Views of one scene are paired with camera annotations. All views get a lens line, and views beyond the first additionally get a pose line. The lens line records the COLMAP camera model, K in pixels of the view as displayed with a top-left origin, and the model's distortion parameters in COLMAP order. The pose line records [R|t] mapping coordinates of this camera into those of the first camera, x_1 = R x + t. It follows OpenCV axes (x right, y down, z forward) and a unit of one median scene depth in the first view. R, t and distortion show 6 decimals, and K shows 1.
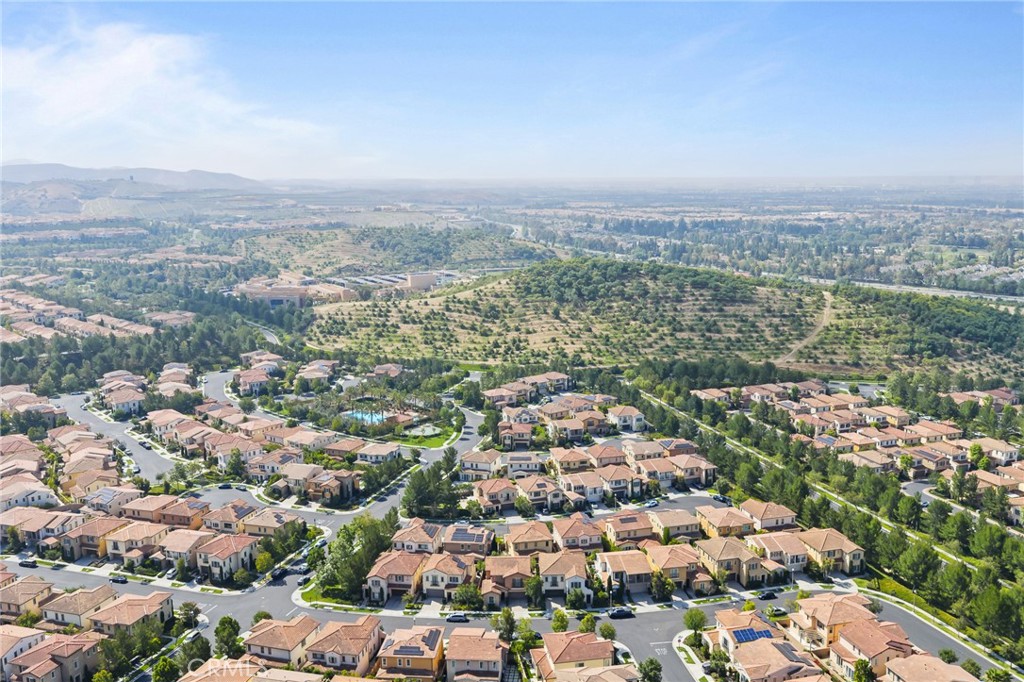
lens RADIAL K [[846.9, 0, 512.0], [0, 846.9, 341.0], [0, 0, 1]] dist [0.011387, -0.015053]
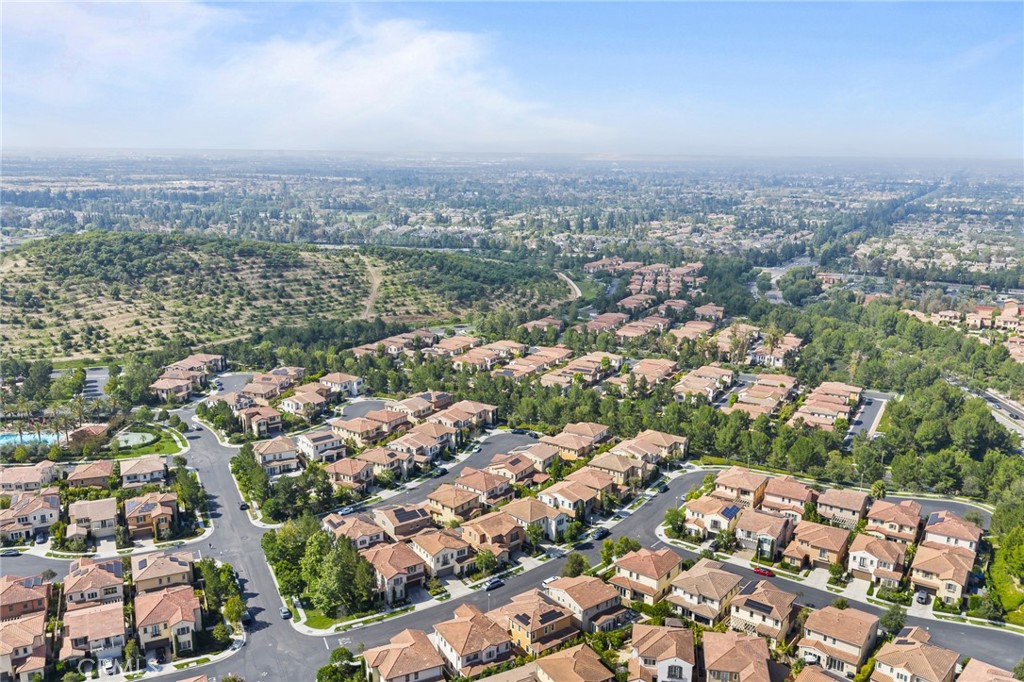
lens RADIAL K [[819.6, 0, 492.4], [0, 819.6, 341.3], [0, 0, 1]] dist [-0.003712, -0.005568]
pose [[0.748481, -0.131160, 0.650057, -0.485450], [0.103466, 0.991338, 0.080888, -0.027135], [-0.655035, 0.006716, 0.755568, 0.197663]]
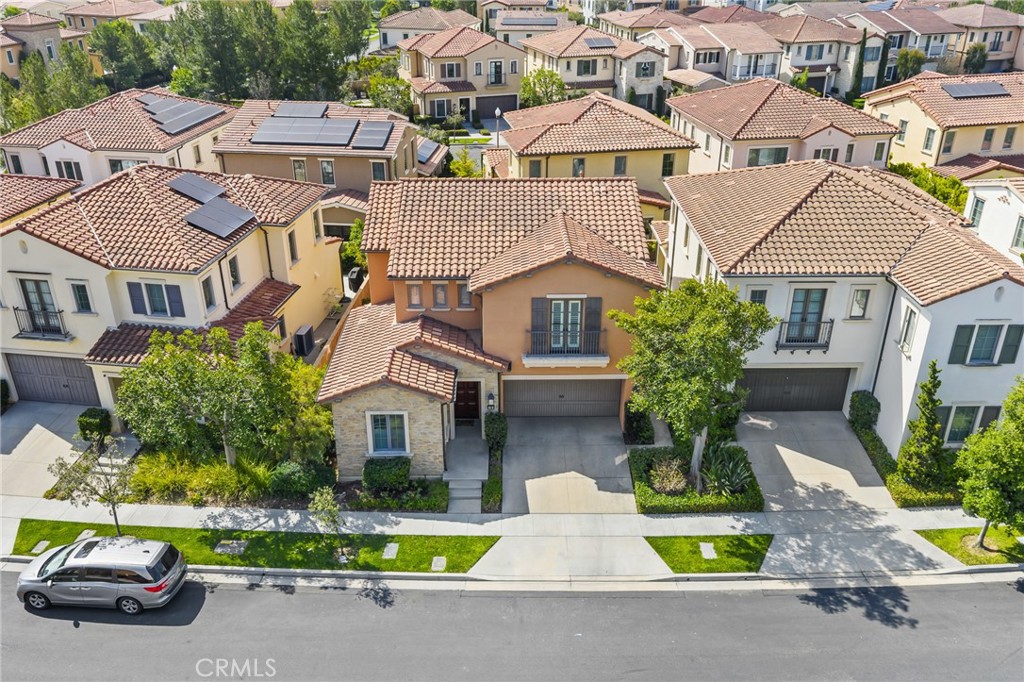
lens RADIAL K [[846.9, 0, 512.0], [0, 846.9, 341.0], [0, 0, 1]] dist [0.011387, -0.015053]
pose [[0.999745, 0.010893, 0.019786, -0.004625], [-0.016167, 0.956854, 0.290120, 0.187187], [-0.015773, -0.290366, 0.956786, 0.654846]]
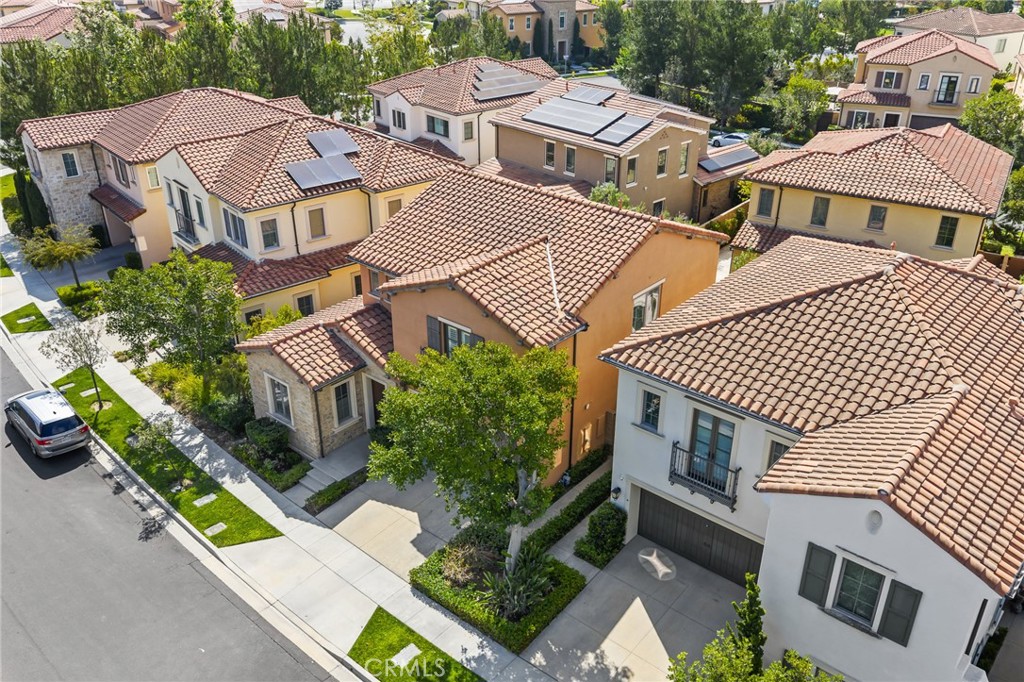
lens RADIAL K [[846.9, 0, 512.0], [0, 846.9, 341.0], [0, 0, 1]] dist [0.011387, -0.015053]
pose [[0.760521, 0.314196, -0.568232, 0.067345], [-0.122743, 0.928917, 0.349352, 0.180179], [0.637606, -0.195943, 0.745027, 0.694020]]
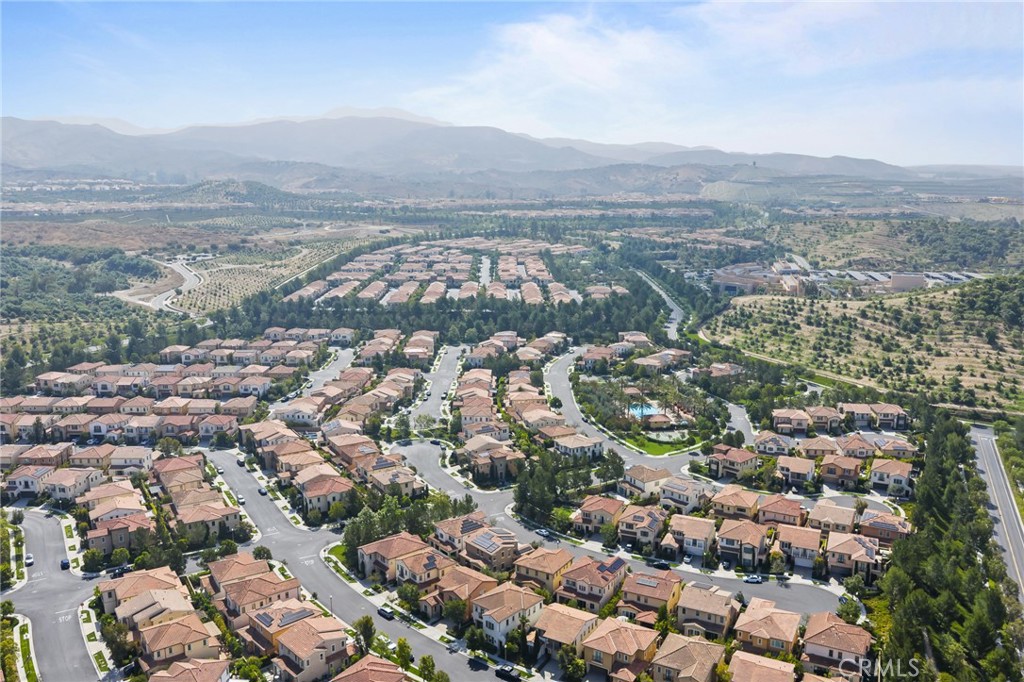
lens RADIAL K [[812.8, 0, 526.9], [0, 812.8, 362.0], [0, 0, 1]] dist [0.002025, -0.001586]
pose [[0.763026, 0.160468, -0.626132, 0.453862], [-0.129303, 0.987007, 0.095382, -0.057353], [0.633303, 0.008182, 0.773861, 0.267510]]
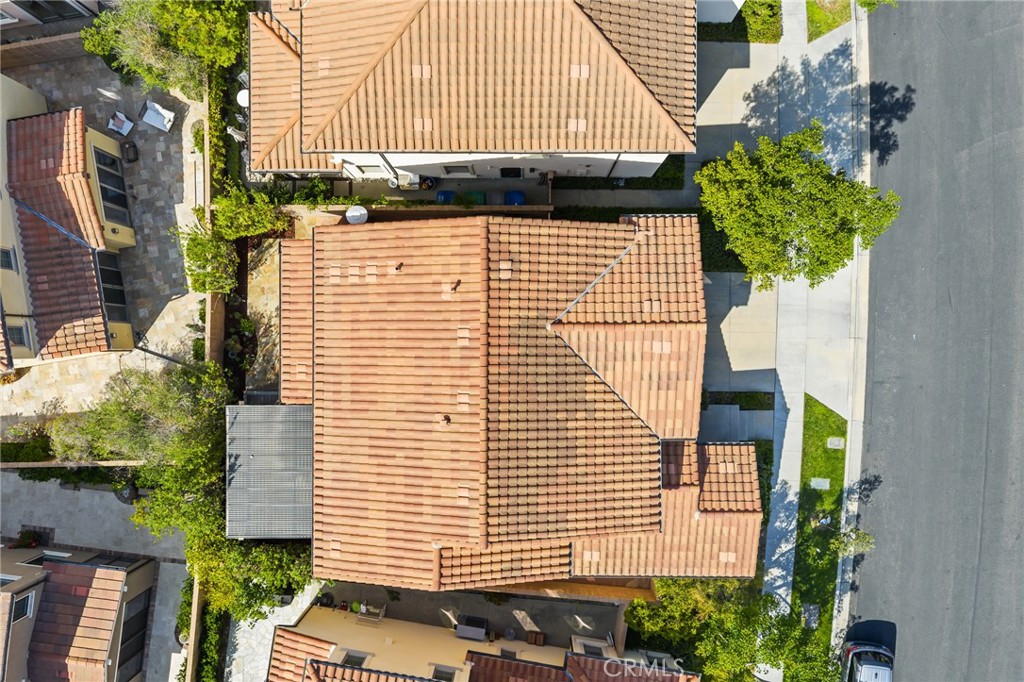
lens RADIAL K [[846.9, 0, 512.0], [0, 846.9, 341.0], [0, 0, 1]] dist [0.011387, -0.015053]
pose [[0.000970, -0.999832, 0.018308, 0.001644], [0.179895, 0.018184, 0.983518, 0.110861], [-0.983685, 0.002339, 0.179882, 0.767283]]
